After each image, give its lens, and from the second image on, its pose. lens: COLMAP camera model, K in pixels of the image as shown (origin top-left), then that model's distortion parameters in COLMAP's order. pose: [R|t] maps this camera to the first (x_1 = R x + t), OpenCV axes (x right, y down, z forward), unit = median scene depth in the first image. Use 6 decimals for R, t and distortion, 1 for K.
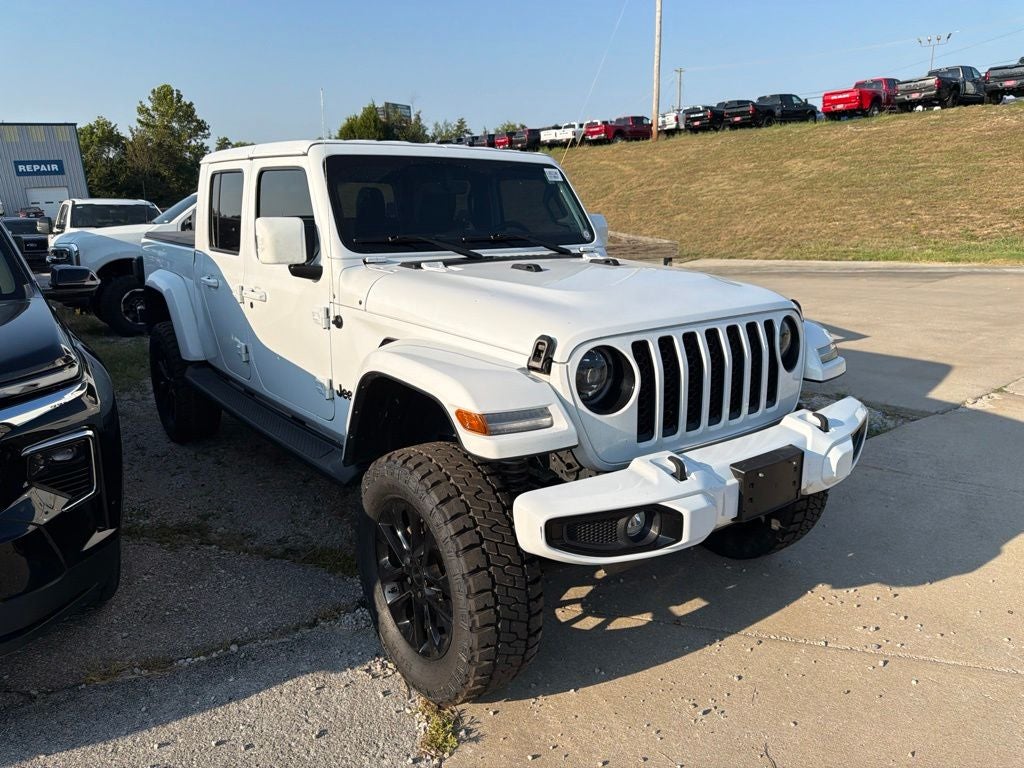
lens RADIAL K [[781.2, 0, 569.3], [0, 781.2, 383.8], [0, 0, 1]] dist [0.049069, -0.086184]
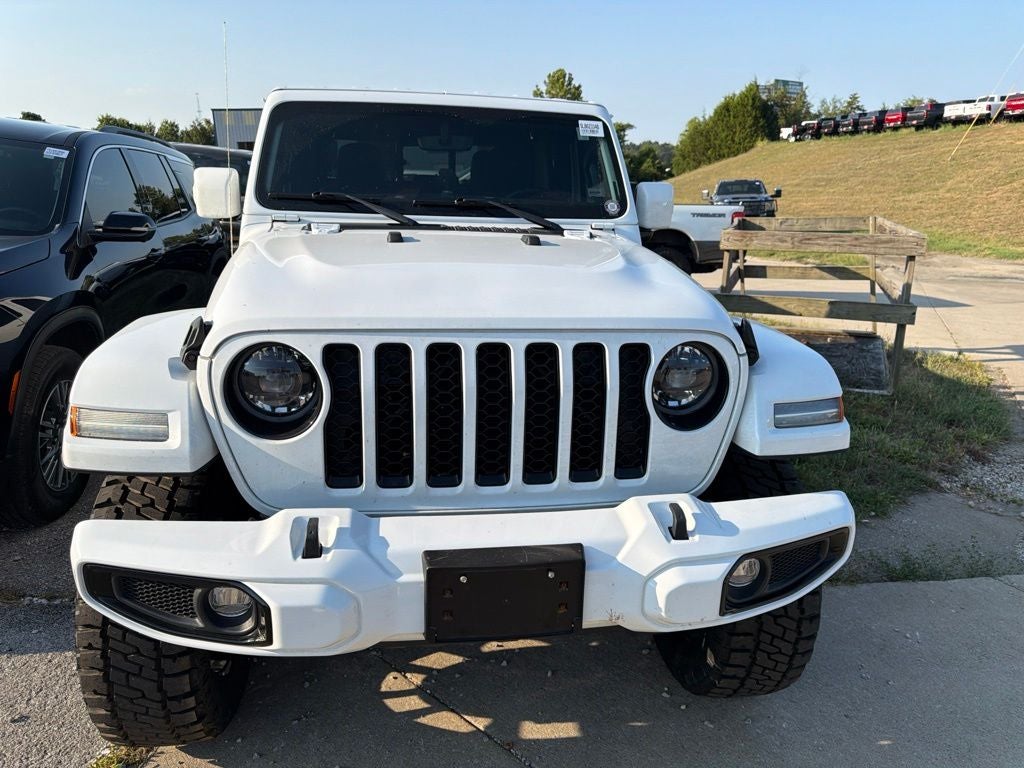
lens RADIAL K [[781.2, 0, 569.3], [0, 781.2, 383.8], [0, 0, 1]] dist [0.049069, -0.086184]
pose [[0.855082, 0.153989, -0.495098, 0.330929], [-0.146158, 0.987743, 0.054787, -0.047234], [0.497466, 0.025515, 0.867108, 0.269769]]
